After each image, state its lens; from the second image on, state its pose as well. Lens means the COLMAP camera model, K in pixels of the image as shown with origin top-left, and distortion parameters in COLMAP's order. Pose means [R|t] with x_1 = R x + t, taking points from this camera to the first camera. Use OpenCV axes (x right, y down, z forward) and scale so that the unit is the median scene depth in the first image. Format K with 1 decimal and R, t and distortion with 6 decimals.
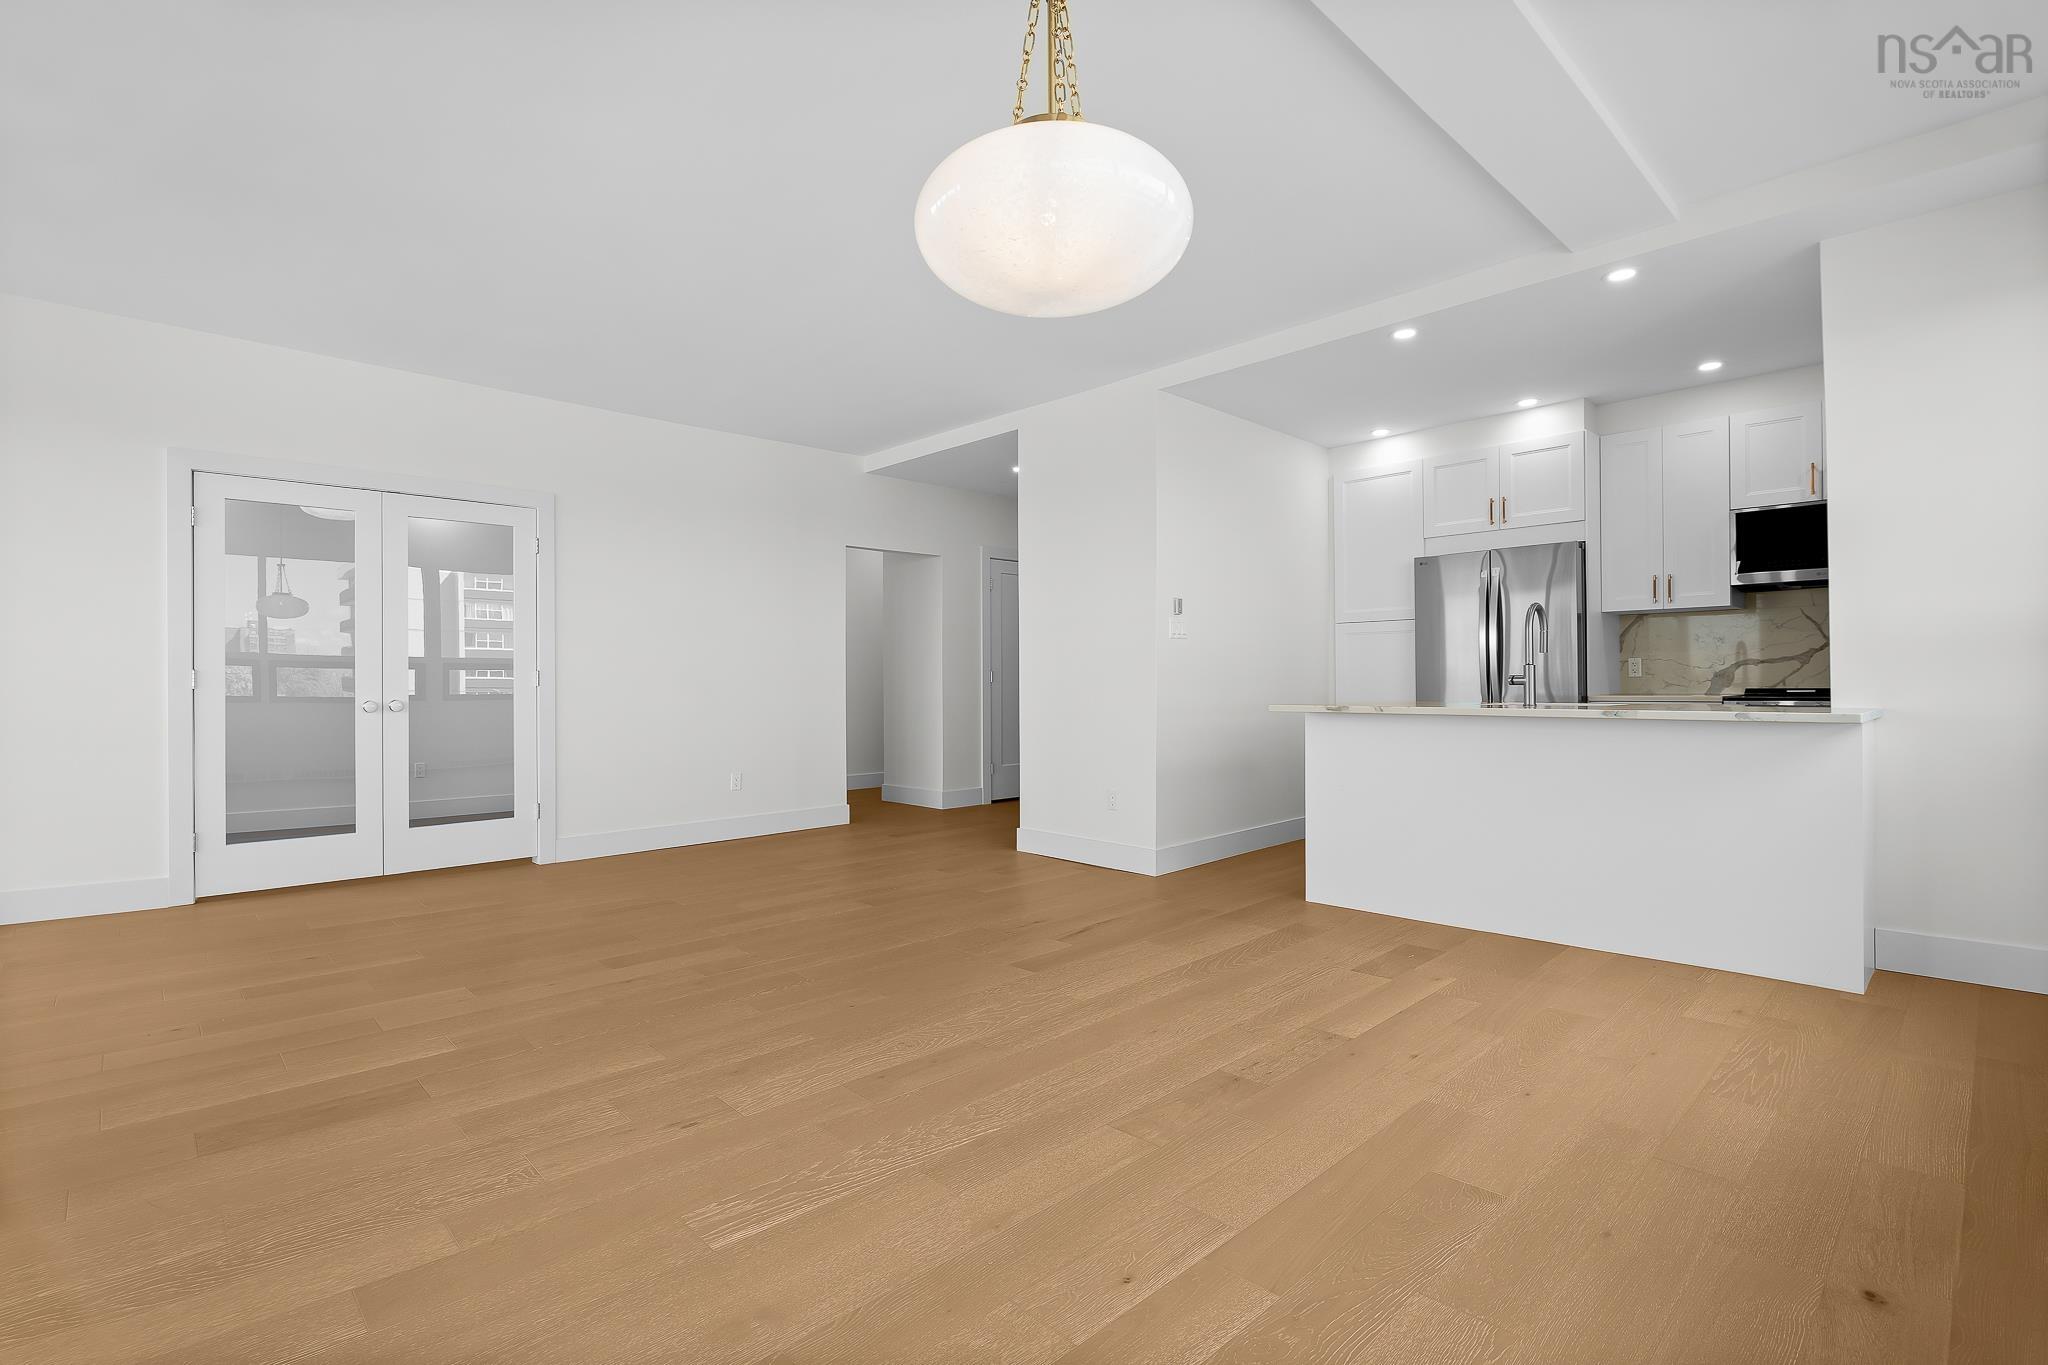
lens RADIAL K [[943.6, 0, 1023.3], [0, 943.6, 684.1], [0, 0, 1]] dist [-0.017164, 0.001969]
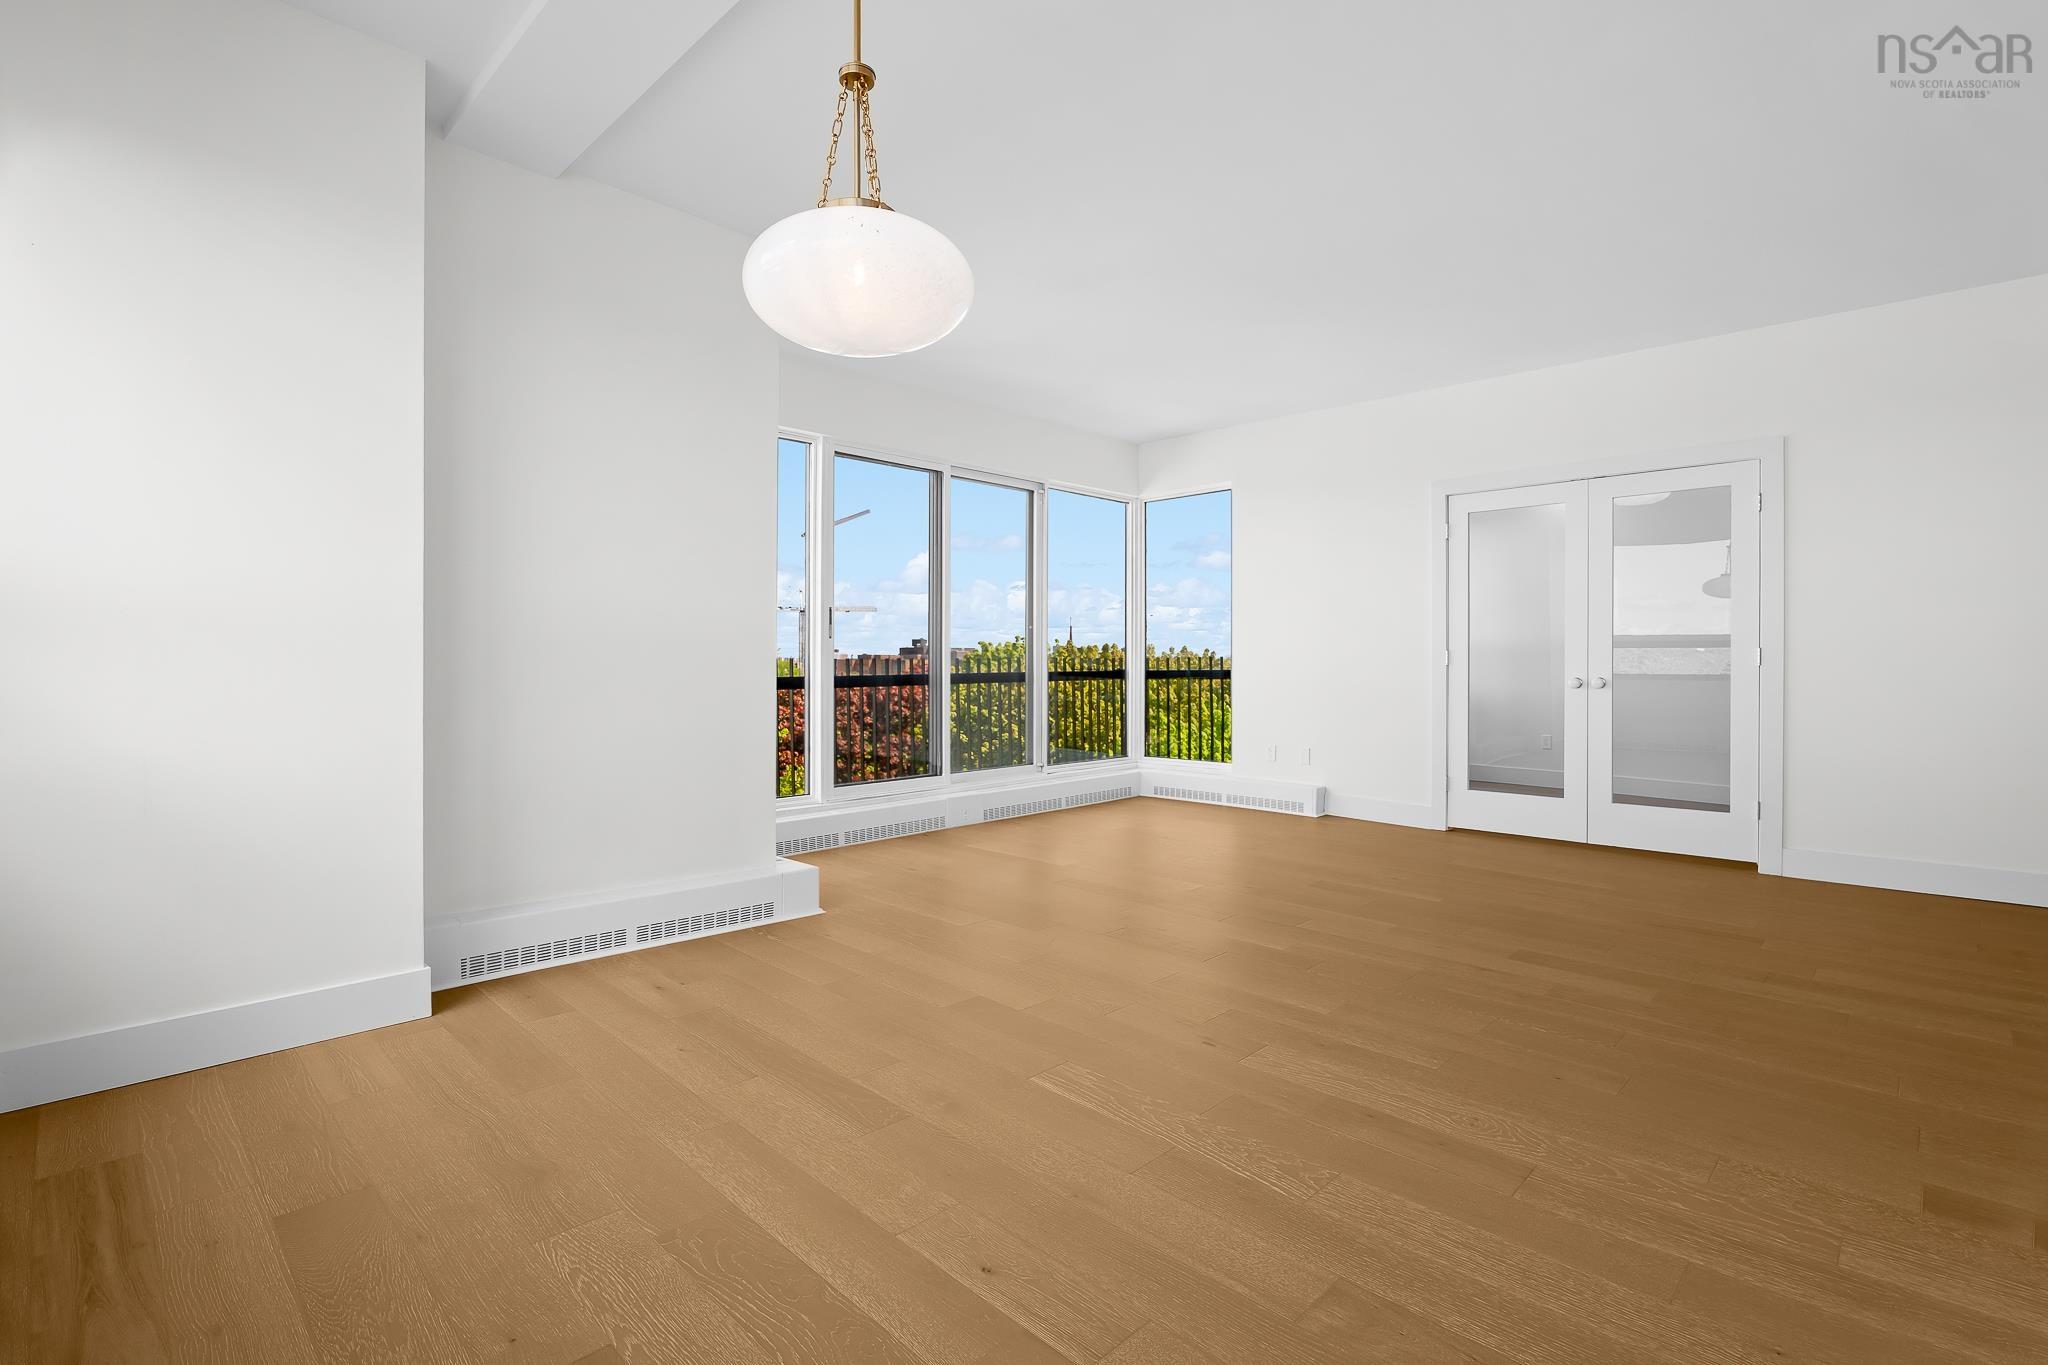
lens RADIAL K [[943.6, 0, 1015.2], [0, 943.6, 669.0], [0, 0, 1]] dist [-0.017164, 0.001969]
pose [[0.023743, 0.011551, -0.999651, 0.552503], [-0.002520, 0.999931, 0.011495, -0.003761], [0.999715, 0.002247, 0.023771, 0.509665]]
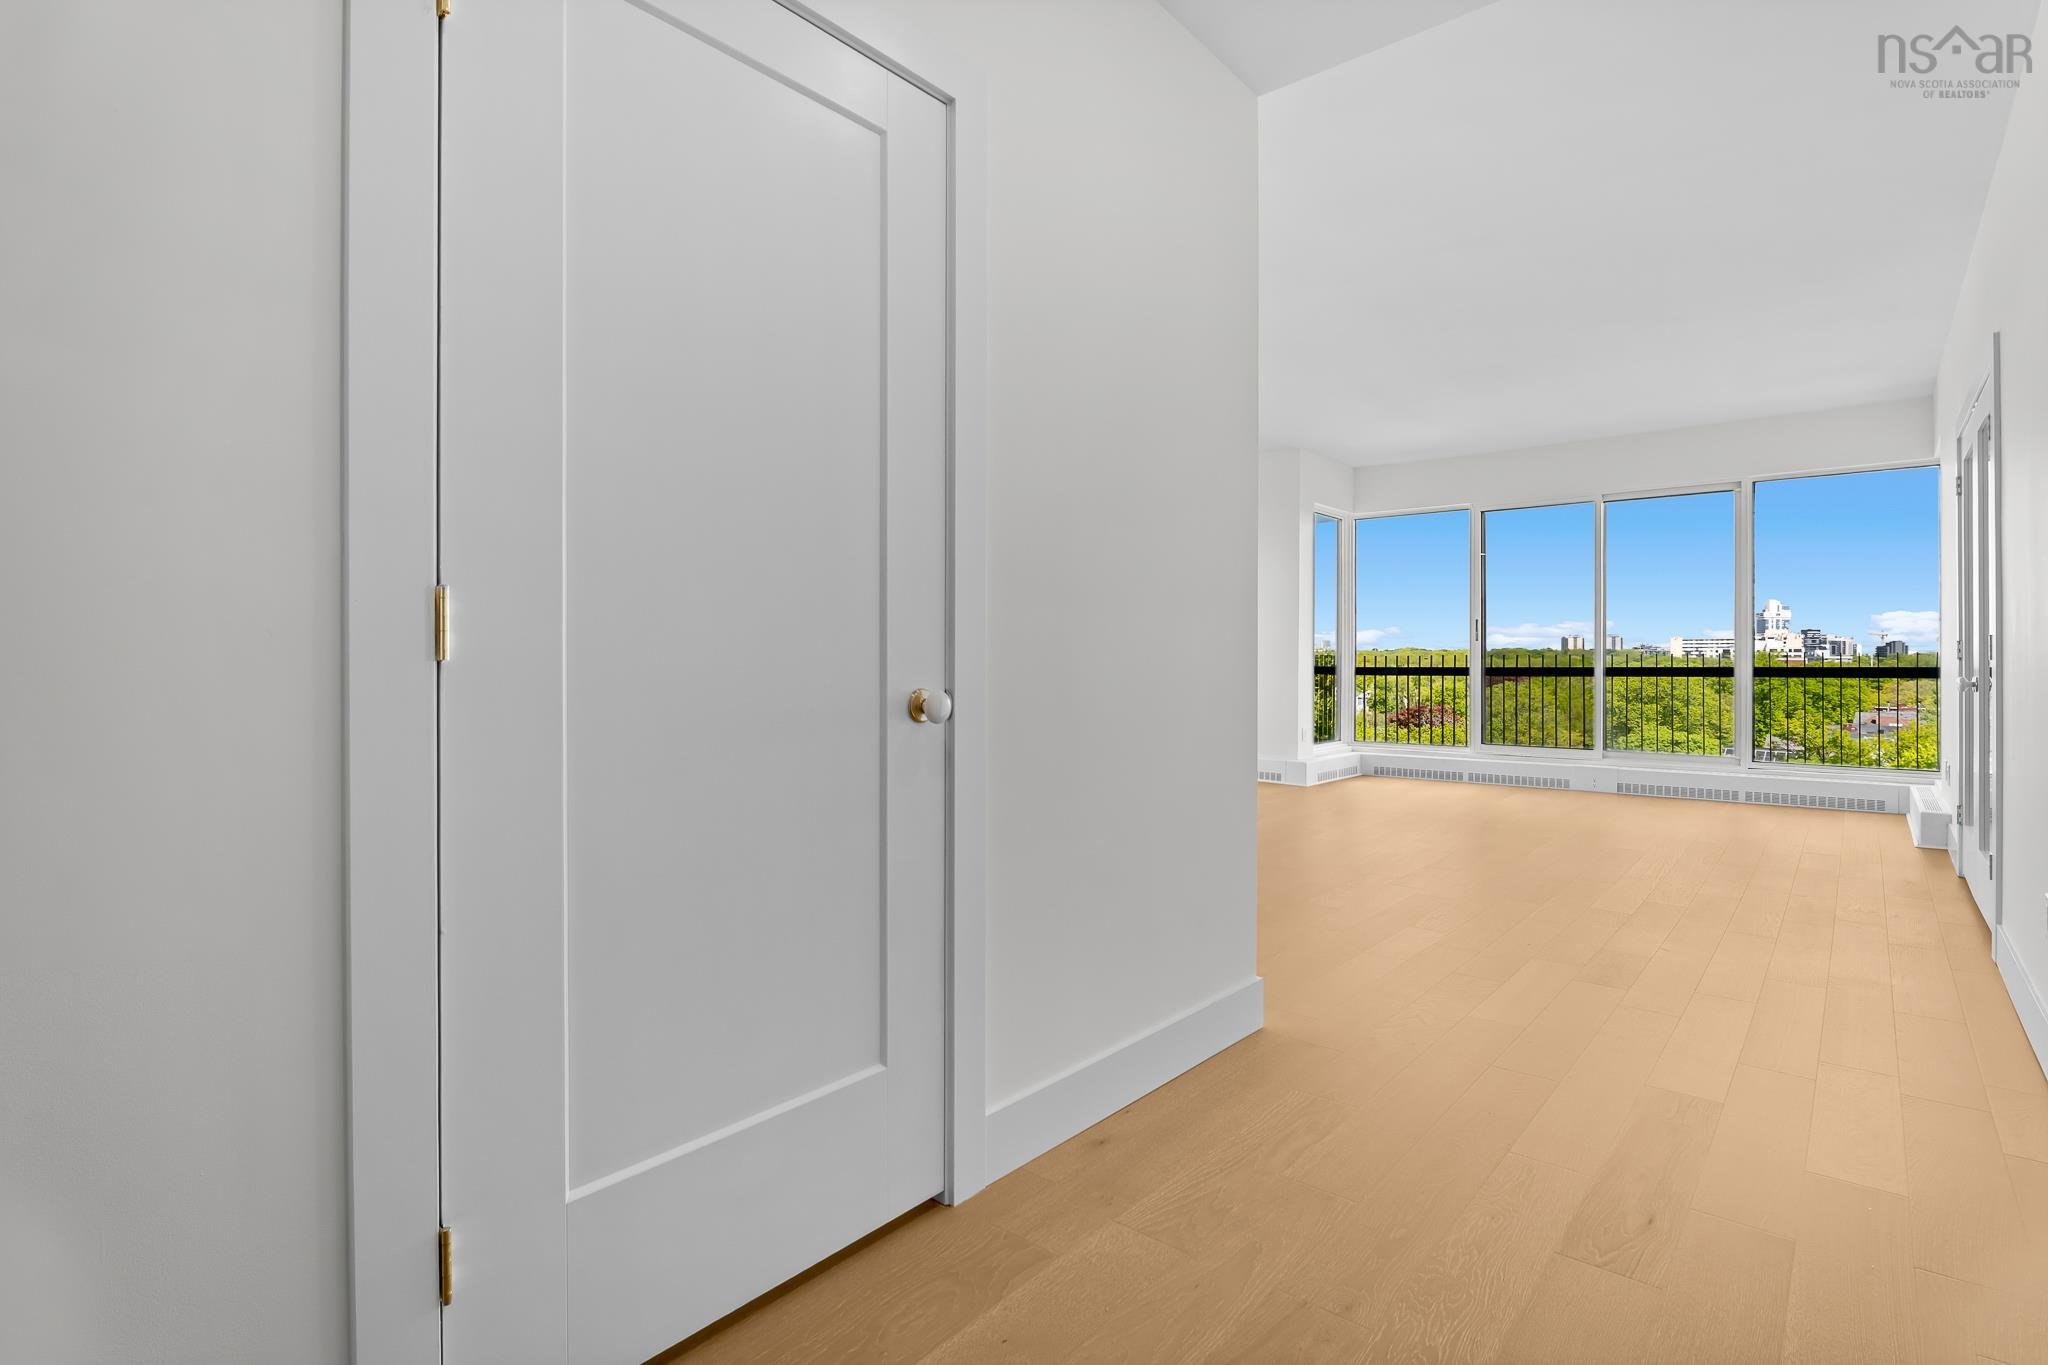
lens RADIAL K [[987.7, 0, 1025.5], [0, 987.7, 666.1], [0, 0, 1]] dist [-0.000028, -0.000004]
pose [[-0.994481, 0.010321, -0.104413, 0.295448], [0.008120, 0.999736, 0.021485, -0.037408], [0.104607, 0.020518, -0.994302, 2.686656]]
